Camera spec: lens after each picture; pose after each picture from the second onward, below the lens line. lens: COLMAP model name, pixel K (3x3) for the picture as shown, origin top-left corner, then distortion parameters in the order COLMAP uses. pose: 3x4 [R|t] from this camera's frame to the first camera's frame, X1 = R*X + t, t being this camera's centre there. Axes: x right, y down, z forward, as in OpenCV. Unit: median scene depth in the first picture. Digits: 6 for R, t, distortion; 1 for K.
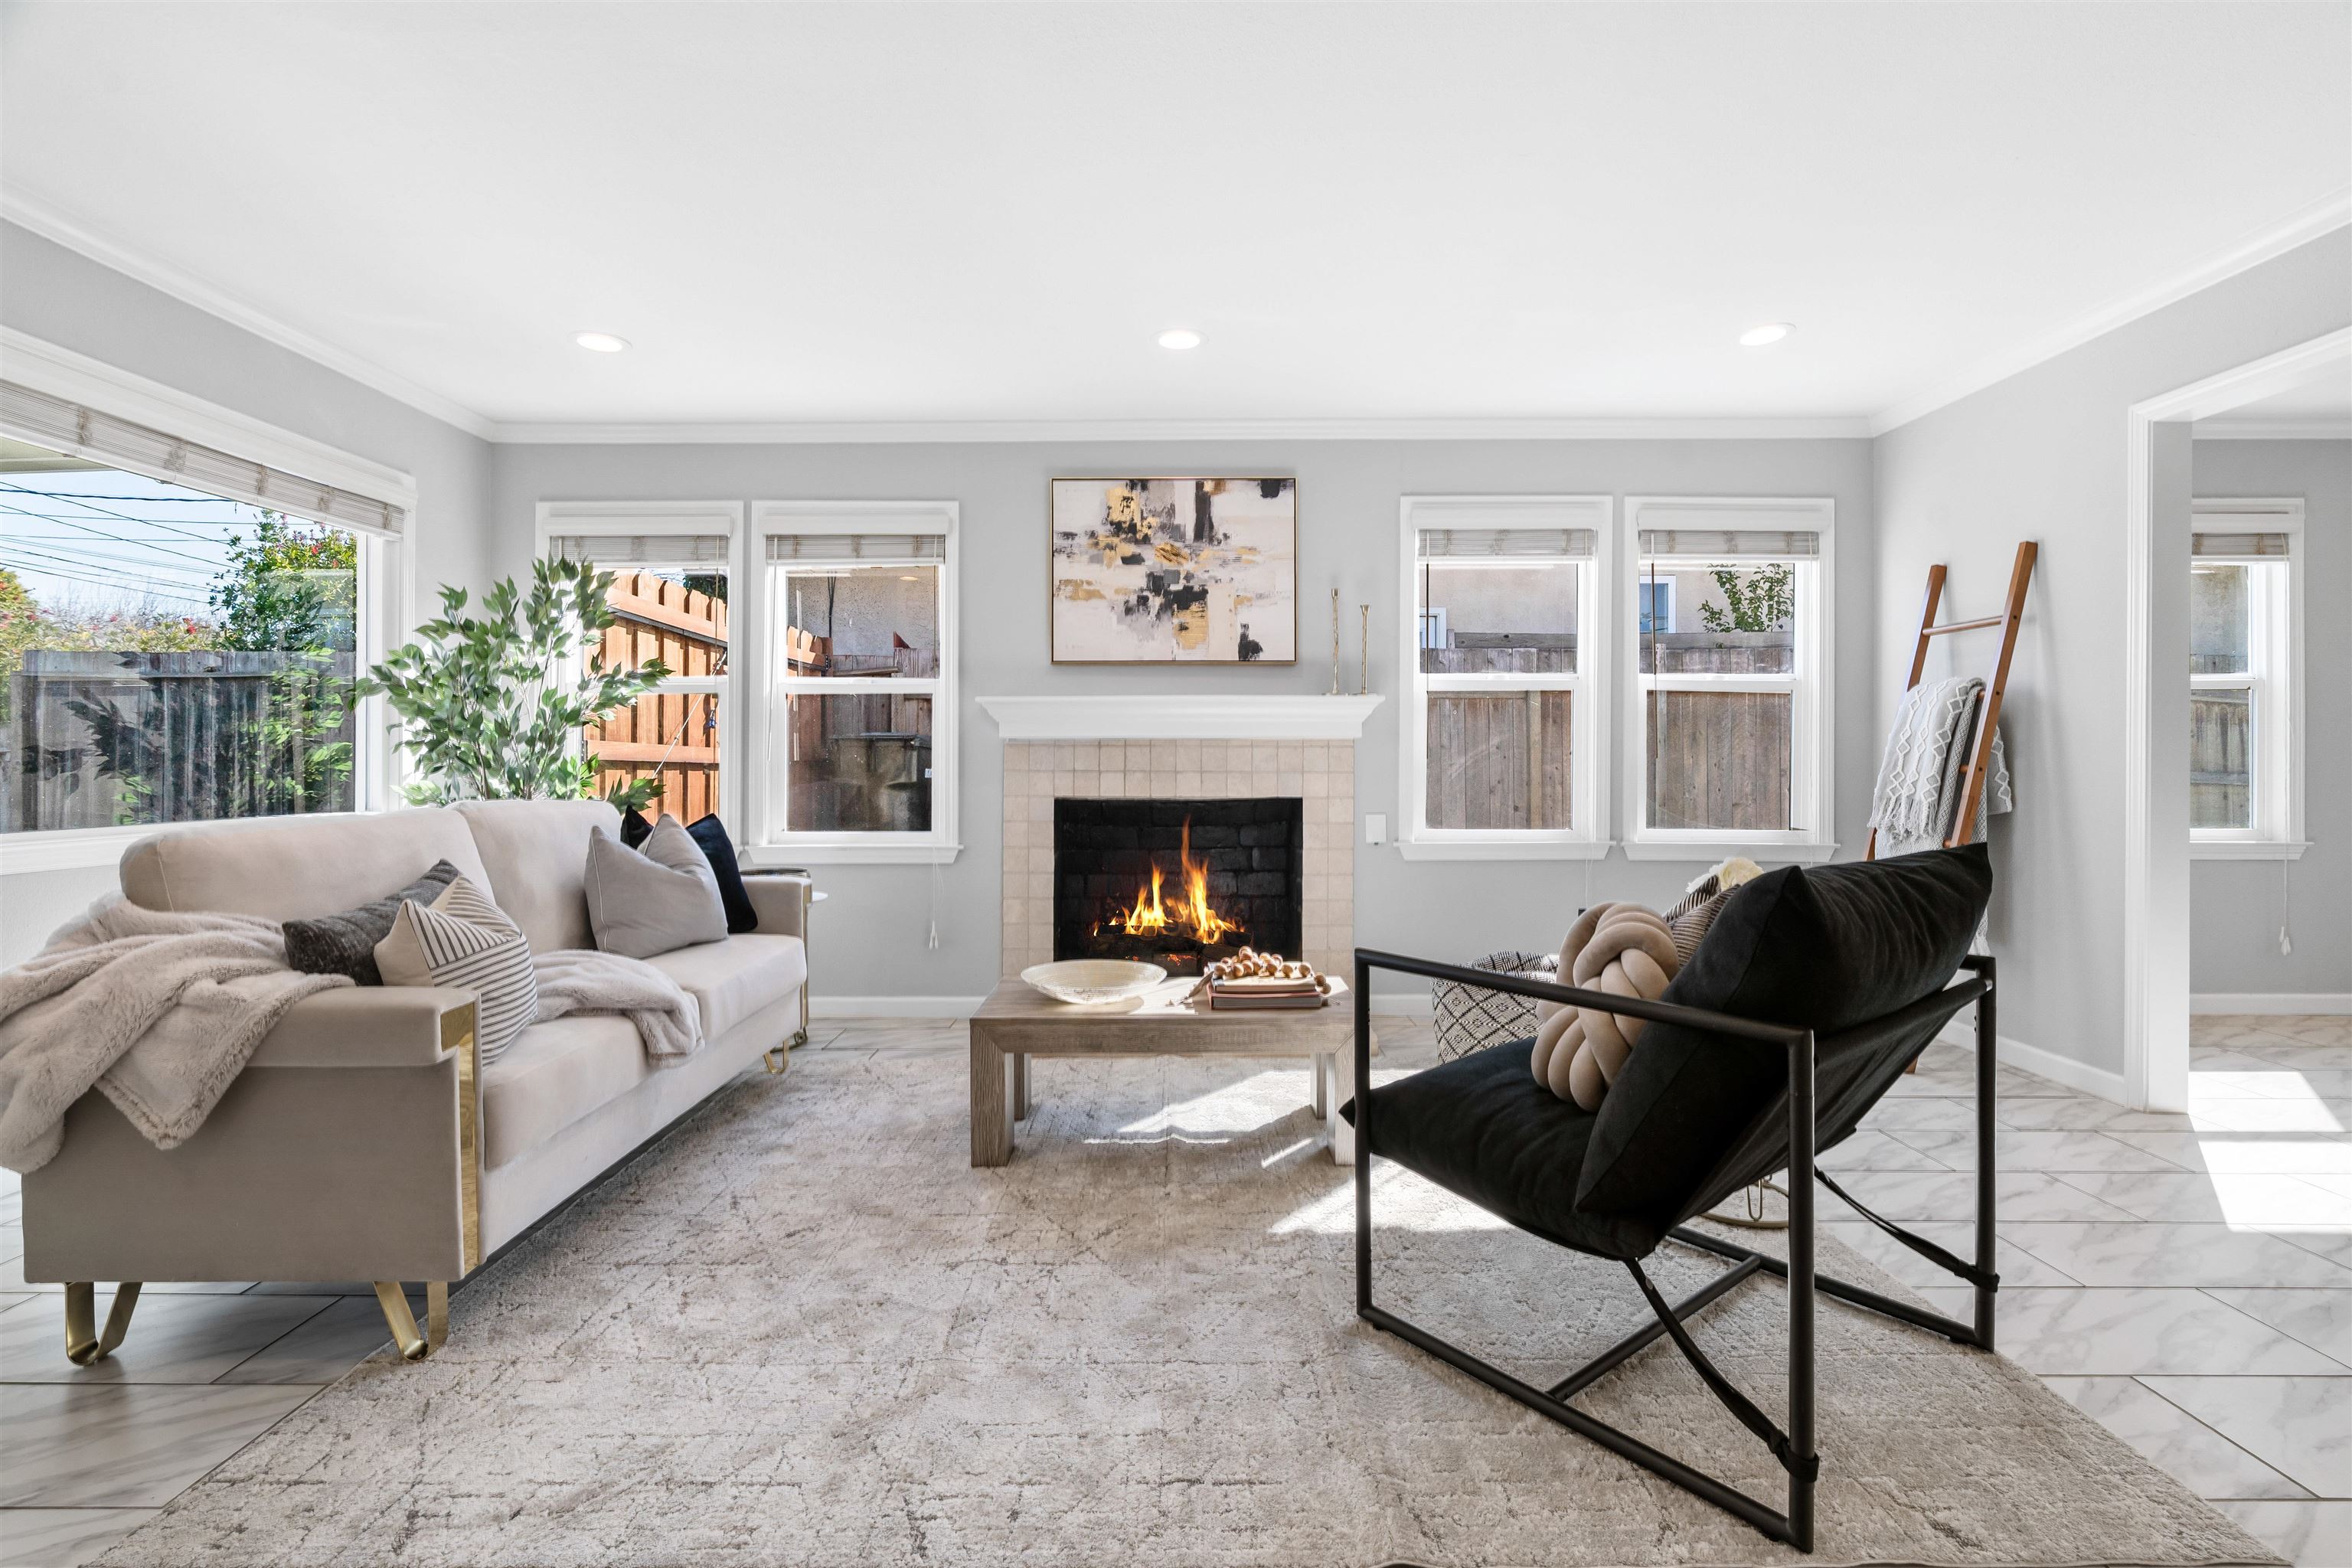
lens RADIAL K [[1053.0, 0, 1160.8], [0, 1053.0, 787.7], [0, 0, 1]] dist [-0.021702, 0.010431]
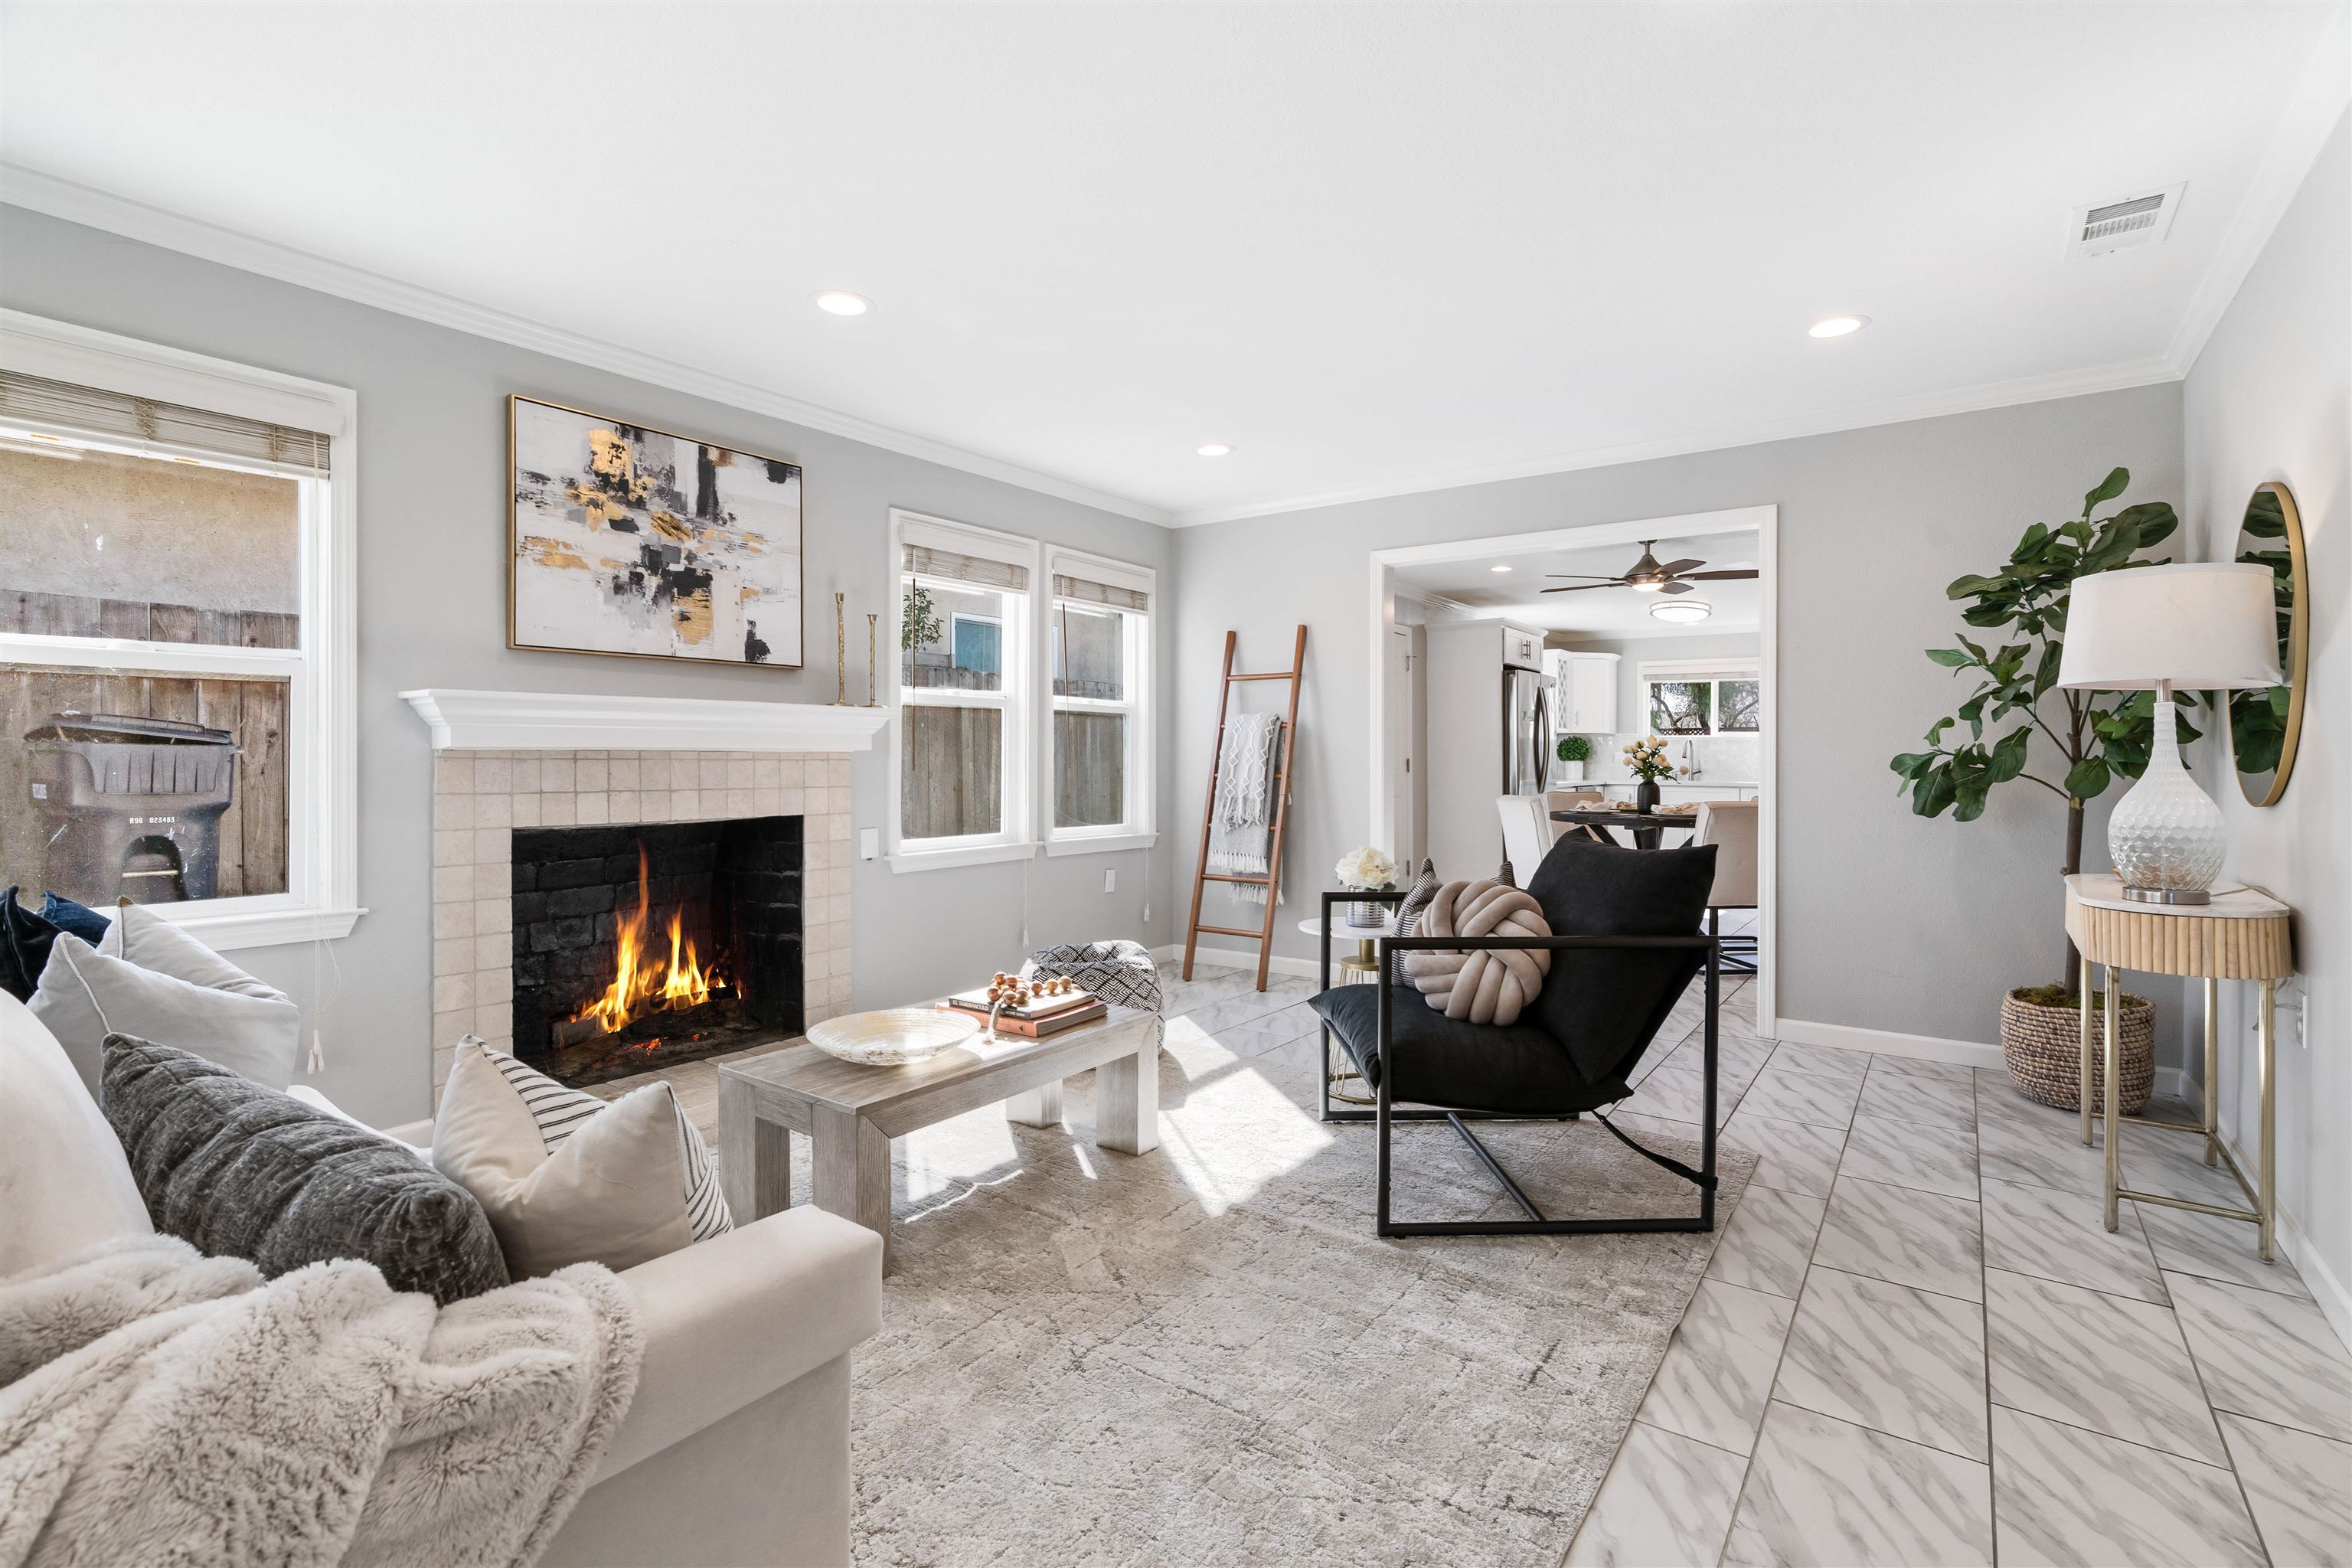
lens RADIAL K [[1053.0, 0, 1160.8], [0, 1053.0, 787.7], [0, 0, 1]] dist [-0.021702, 0.010431]
pose [[0.608871, -0.020960, 0.792993, -0.410230], [0.020677, 0.999731, 0.010548, -0.018170], [-0.793000, 0.009974, 0.609140, 0.197610]]
